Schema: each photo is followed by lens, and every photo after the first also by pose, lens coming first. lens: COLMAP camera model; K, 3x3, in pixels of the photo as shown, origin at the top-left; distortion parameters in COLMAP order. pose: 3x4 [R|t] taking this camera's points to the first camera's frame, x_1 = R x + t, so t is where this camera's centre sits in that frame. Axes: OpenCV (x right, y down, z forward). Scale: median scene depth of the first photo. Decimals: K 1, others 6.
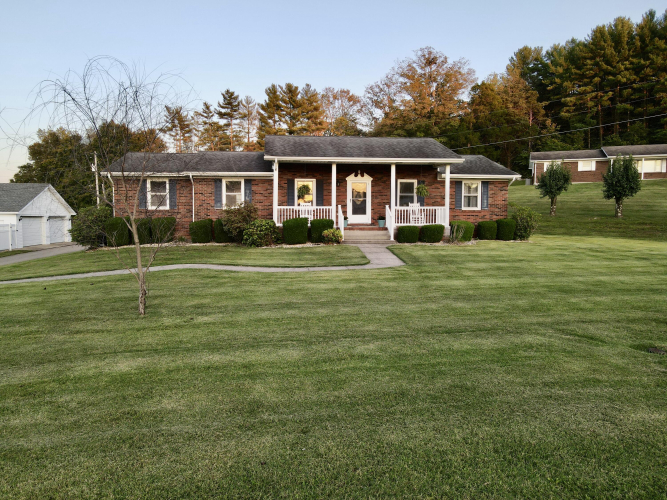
lens RADIAL K [[476.6, 0, 343.5], [0, 476.6, 250.1], [0, 0, 1]] dist [-0.001738, 0.002941]
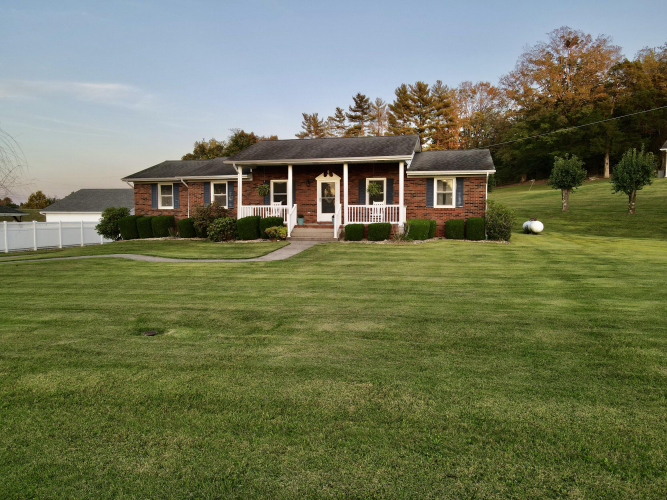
lens RADIAL K [[476.6, 0, 343.5], [0, 476.6, 250.1], [0, 0, 1]] dist [-0.001738, 0.002941]
pose [[0.938668, 0.025608, -0.343870, 0.111102], [-0.024667, 0.999670, 0.007111, -0.000467], [0.343938, 0.001807, 0.938990, 0.009442]]
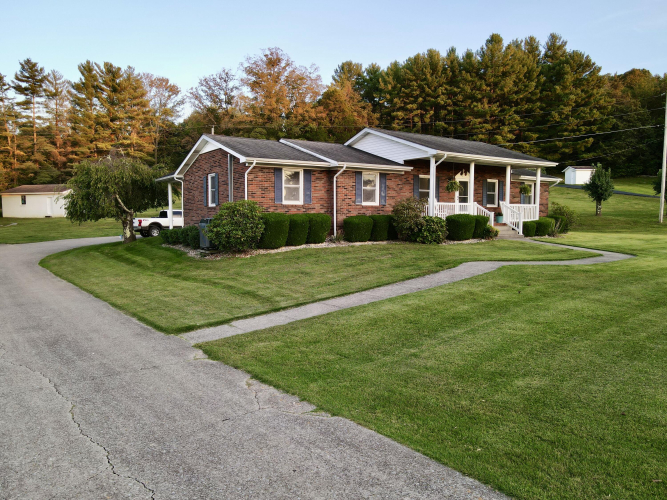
lens RADIAL K [[476.6, 0, 343.5], [0, 476.6, 250.1], [0, 0, 1]] dist [-0.001738, 0.002941]
pose [[0.887544, -0.031651, 0.459634, -0.178200], [0.032910, 0.999444, 0.005276, -0.001247], [-0.459546, 0.010444, 0.888093, 0.051677]]
